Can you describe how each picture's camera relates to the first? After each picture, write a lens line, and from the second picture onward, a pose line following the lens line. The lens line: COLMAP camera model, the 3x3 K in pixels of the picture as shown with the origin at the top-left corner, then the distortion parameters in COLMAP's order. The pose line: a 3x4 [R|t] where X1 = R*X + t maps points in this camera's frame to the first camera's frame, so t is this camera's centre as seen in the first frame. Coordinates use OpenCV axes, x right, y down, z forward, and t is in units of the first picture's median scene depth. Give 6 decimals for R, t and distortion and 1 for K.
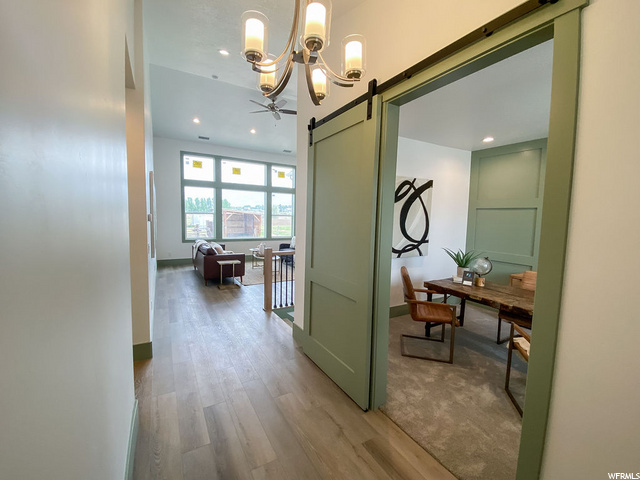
lens RADIAL K [[261.8, 0, 317.6], [0, 261.8, 236.3], [0, 0, 1]] dist [0.001958, -0.000572]
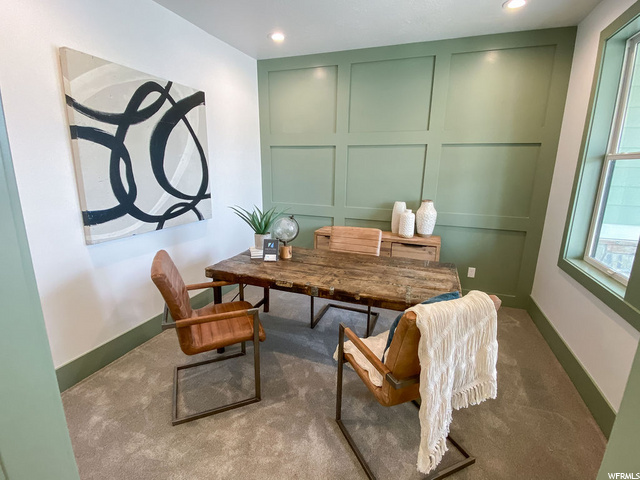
lens RADIAL K [[311.5, 0, 320.0], [0, 311.5, 240.0], [0, 0, 1]] dist [0.023707, 0.000015]
pose [[0.762082, -0.157804, 0.627956, 0.176198], [0.051019, 0.981465, 0.184724, -0.002666], [-0.645468, -0.108737, 0.756008, 0.320926]]
